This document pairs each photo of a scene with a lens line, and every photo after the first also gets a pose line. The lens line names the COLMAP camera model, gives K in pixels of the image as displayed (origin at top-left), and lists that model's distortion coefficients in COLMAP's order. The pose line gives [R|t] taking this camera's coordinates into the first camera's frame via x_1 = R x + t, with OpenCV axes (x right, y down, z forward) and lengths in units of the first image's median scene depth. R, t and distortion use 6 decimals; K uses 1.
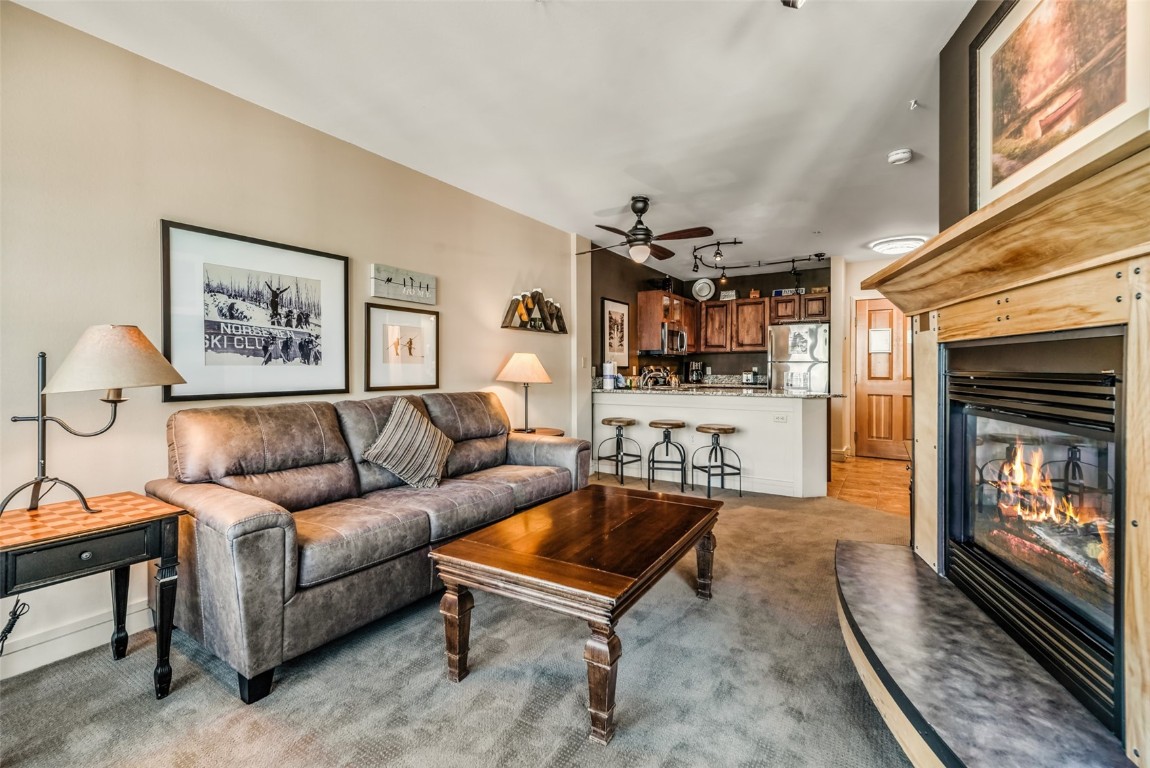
lens RADIAL K [[504.0, 0, 570.1], [0, 504.0, 375.9], [0, 0, 1]] dist [0.006272, 0.000434]
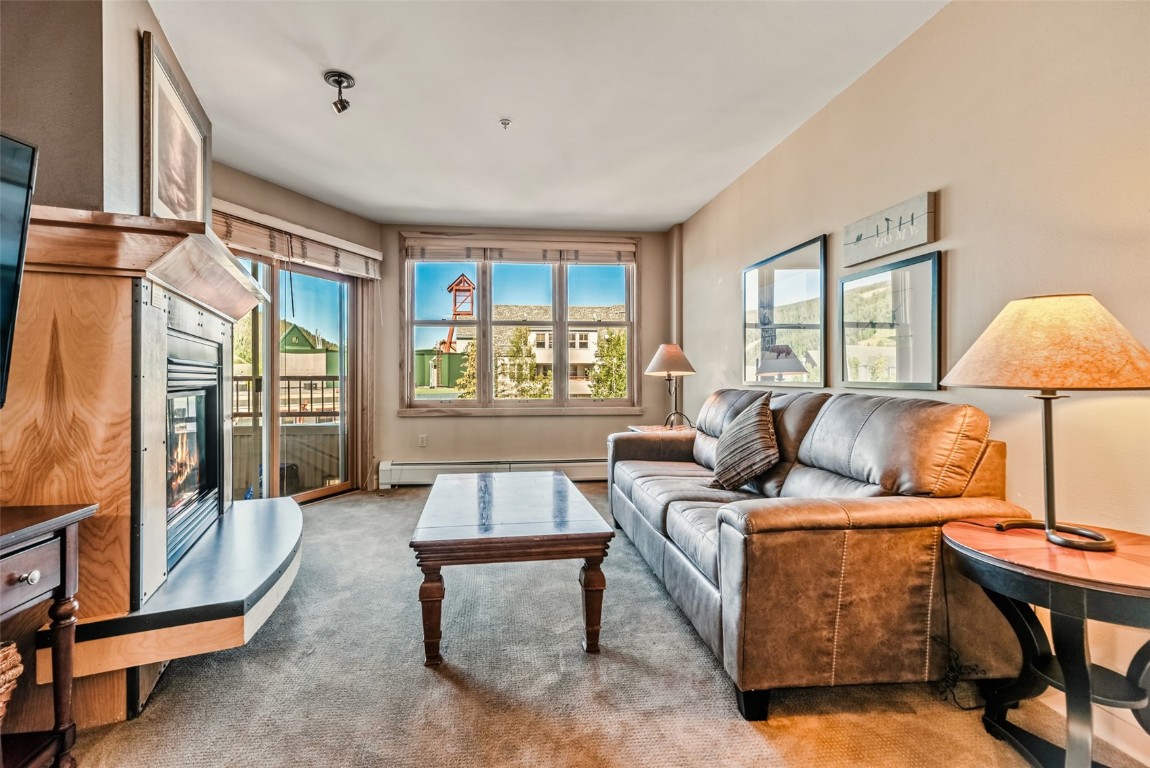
lens RADIAL K [[517.0, 0, 551.6], [0, 517.0, 374.9], [0, 0, 1]] dist [0.007592, 0.000665]
pose [[-0.779324, 0.001653, -0.626618, 0.381180], [-0.006002, 0.999931, 0.010103, 0.004286], [0.626592, 0.011634, -0.779261, 1.065626]]
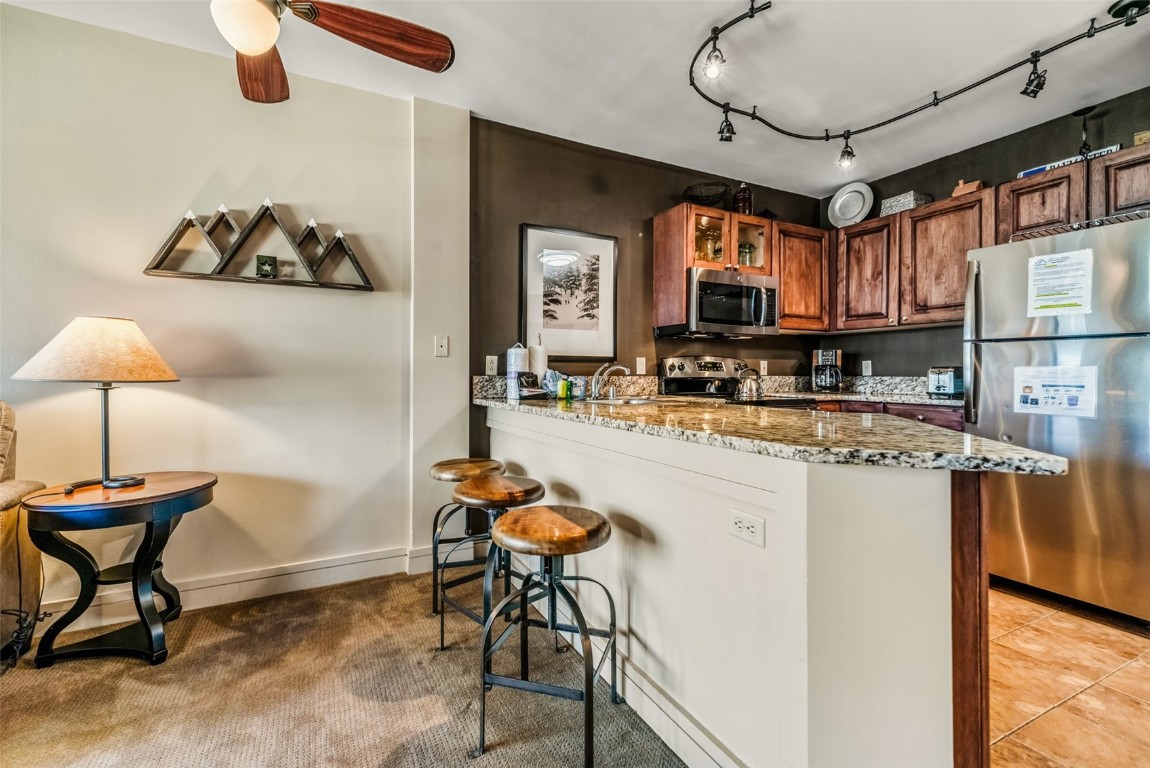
lens RADIAL K [[507.6, 0, 574.7], [0, 507.6, 371.6], [0, 0, 1]] dist [0.010886, -0.000159]
pose [[0.865390, -0.001164, -0.501097, 0.529654], [-0.009111, 0.999795, -0.018057, 0.009547], [0.501016, 0.020192, 0.865203, 0.809266]]
